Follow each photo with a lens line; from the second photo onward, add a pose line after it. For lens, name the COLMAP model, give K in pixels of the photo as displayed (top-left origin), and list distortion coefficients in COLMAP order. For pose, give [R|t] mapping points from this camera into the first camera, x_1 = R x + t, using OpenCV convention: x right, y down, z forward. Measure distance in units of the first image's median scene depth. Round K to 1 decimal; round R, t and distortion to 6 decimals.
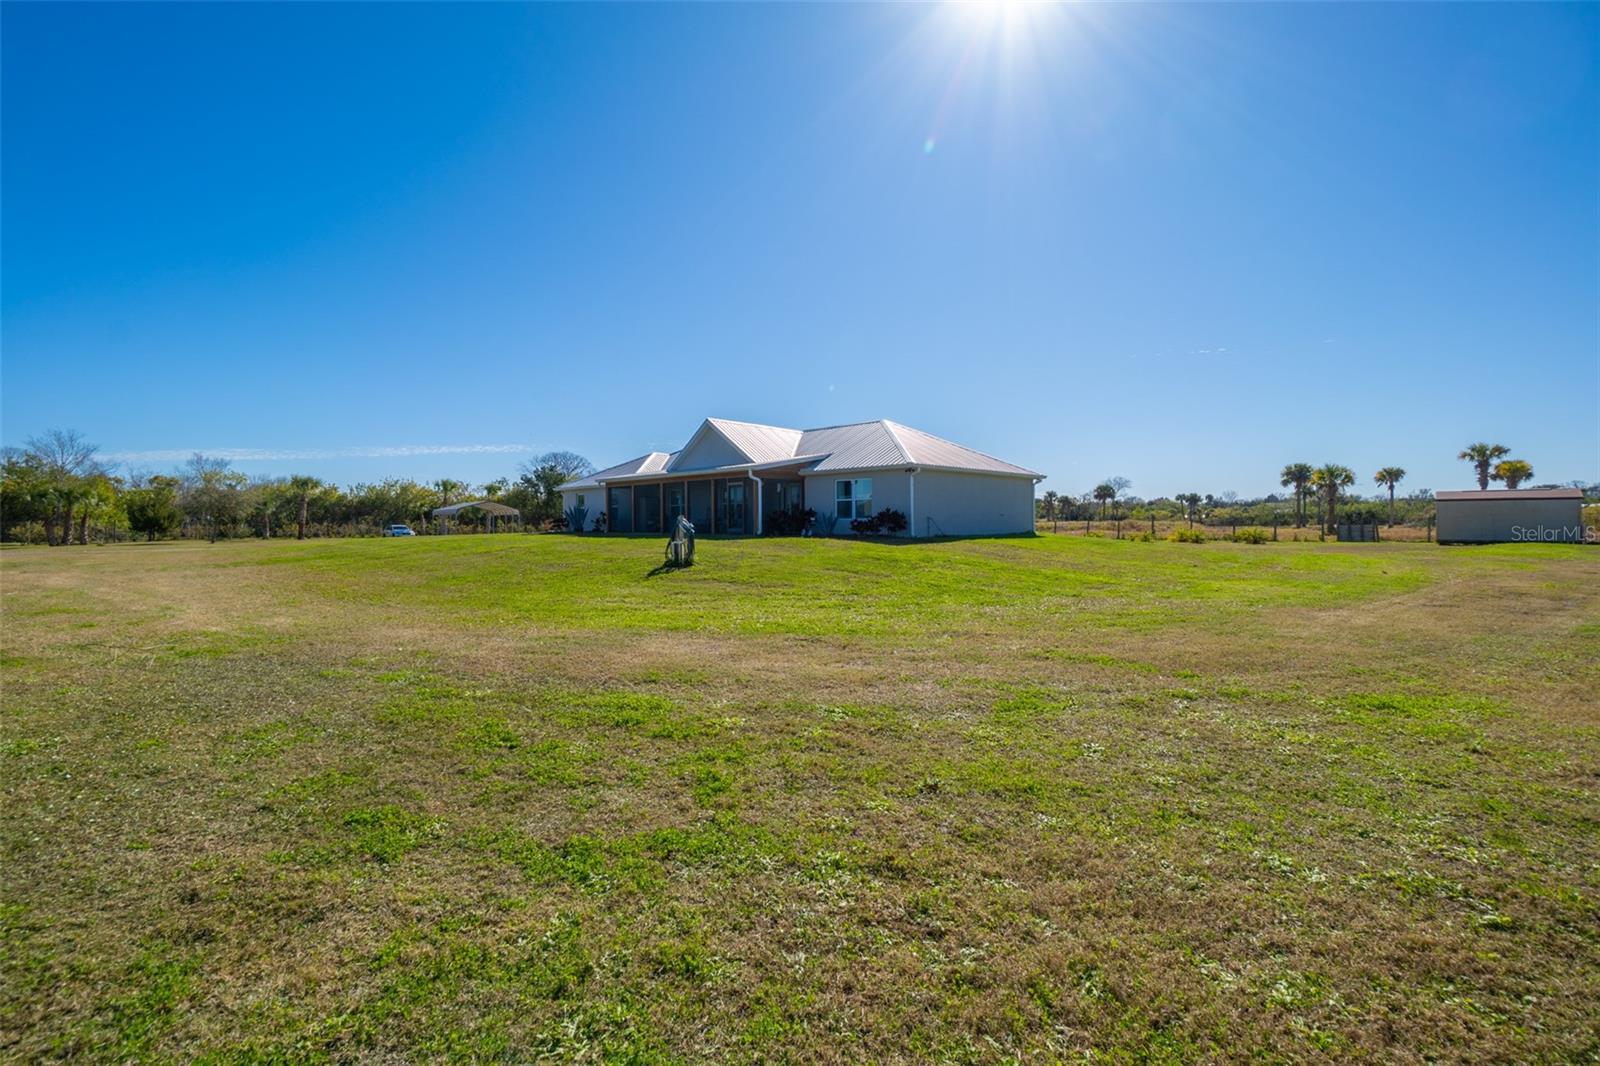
lens RADIAL K [[689.8, 0, 792.5], [0, 689.8, 530.1], [0, 0, 1]] dist [-0.003950, 0.002992]
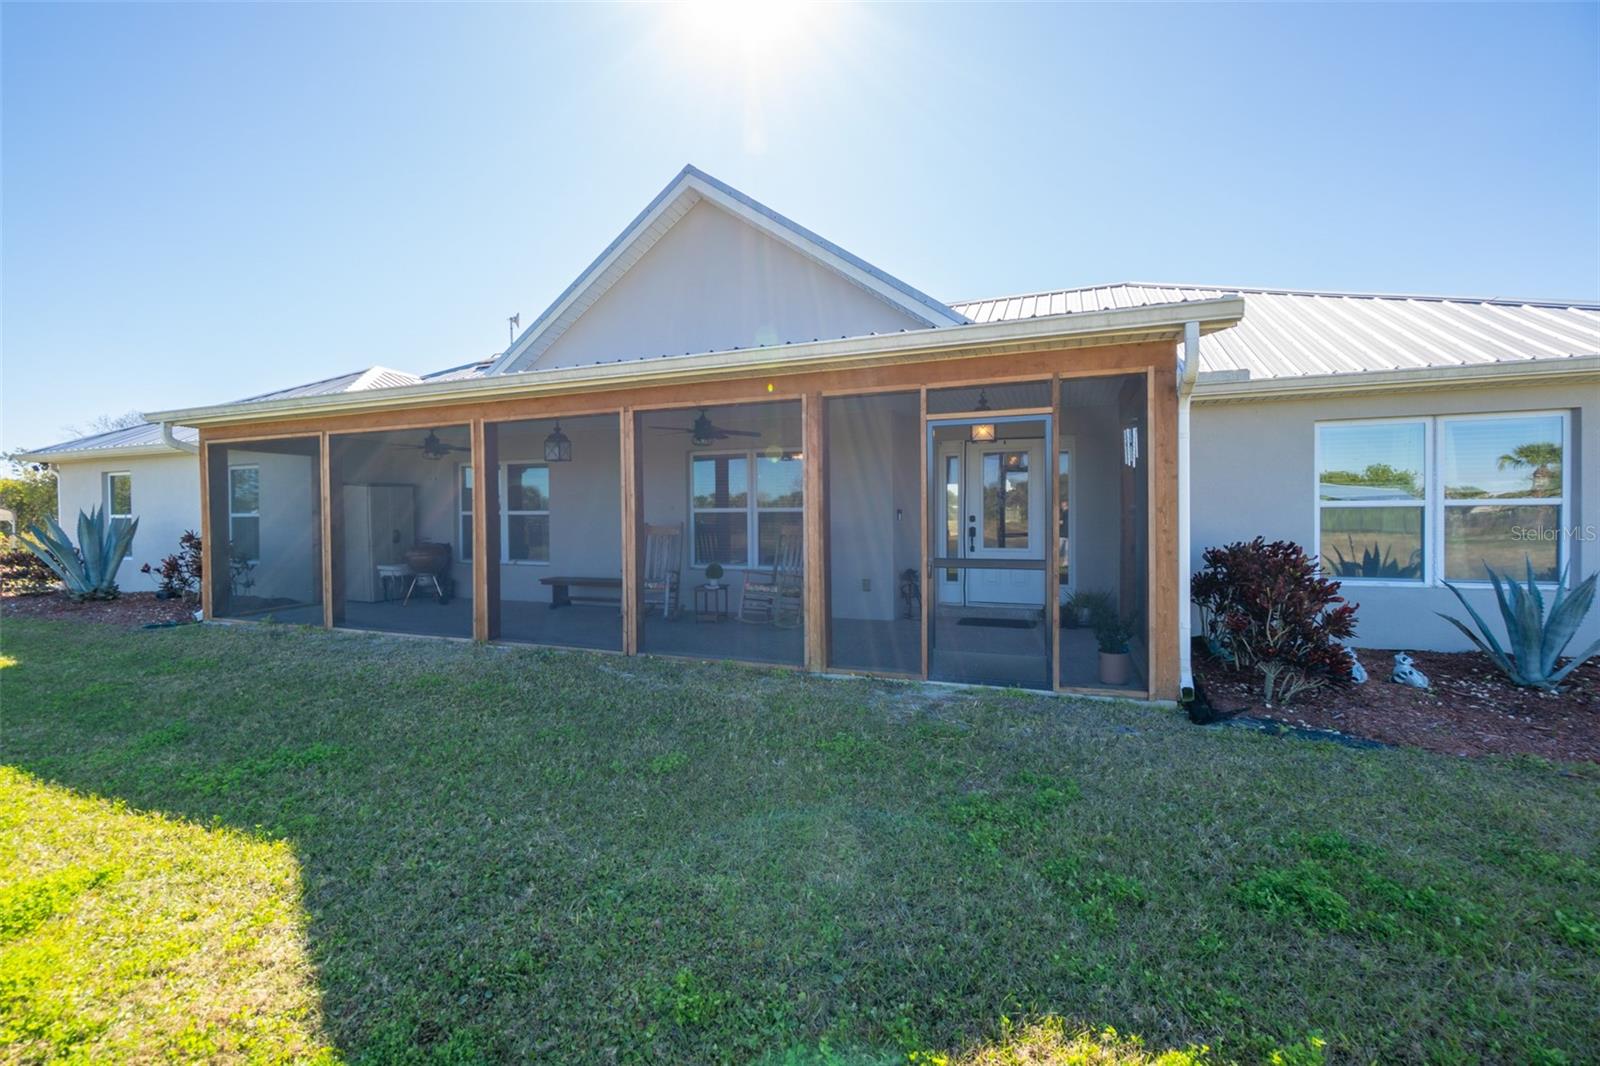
lens RADIAL K [[689.8, 0, 799.3], [0, 689.8, 528.0], [0, 0, 1]] dist [-0.003950, 0.002992]
pose [[0.914049, -0.009748, 0.405486, -0.165164], [0.010131, 0.999948, 0.001201, -0.028517], [-0.405477, 0.003010, 0.914100, 0.654171]]
